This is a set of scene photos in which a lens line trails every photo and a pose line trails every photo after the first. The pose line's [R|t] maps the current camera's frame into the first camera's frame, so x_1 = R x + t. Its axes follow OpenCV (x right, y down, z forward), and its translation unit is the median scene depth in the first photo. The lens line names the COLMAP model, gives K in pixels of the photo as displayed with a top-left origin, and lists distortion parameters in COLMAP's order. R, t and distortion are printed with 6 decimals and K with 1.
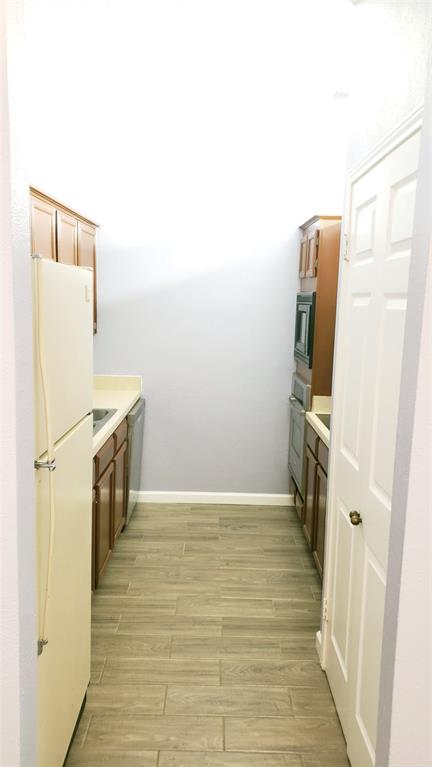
lens RADIAL K [[600.2, 0, 216.0], [0, 600.2, 383.5], [0, 0, 1]] dist [0.049180, 0.006830]
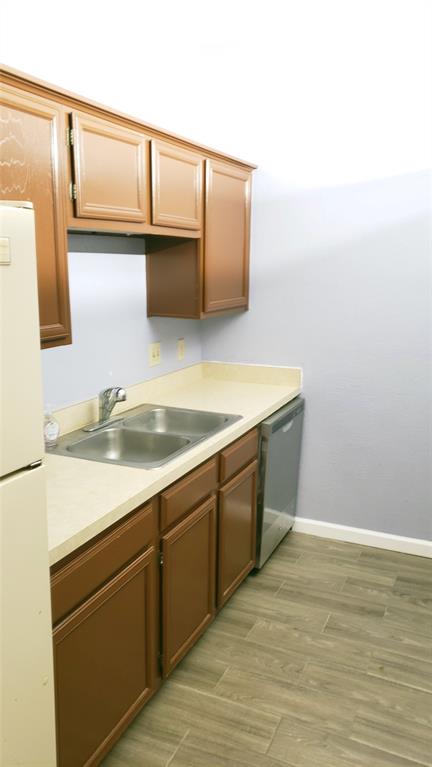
lens RADIAL K [[605.4, 0, 216.0], [0, 605.4, 383.5], [0, 0, 1]] dist [0.048487, 0.001083]
pose [[0.910549, 0.058990, -0.409172, 0.103422], [-0.039519, 0.997655, 0.055887, -0.036015], [0.411509, -0.034718, 0.910744, 0.314371]]
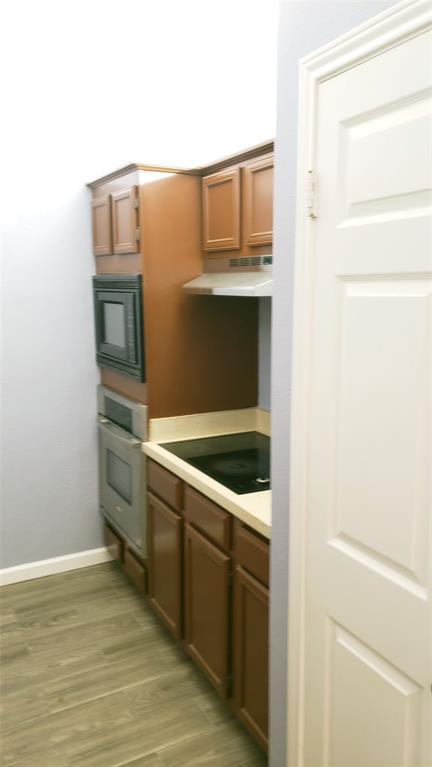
lens RADIAL K [[600.2, 0, 216.0], [0, 600.2, 383.5], [0, 0, 1]] dist [0.049180, 0.006830]
pose [[0.883831, -0.101554, 0.456649, -0.092361], [0.088295, 0.994821, 0.050346, -0.051842], [-0.459397, -0.004177, 0.888221, 0.328156]]
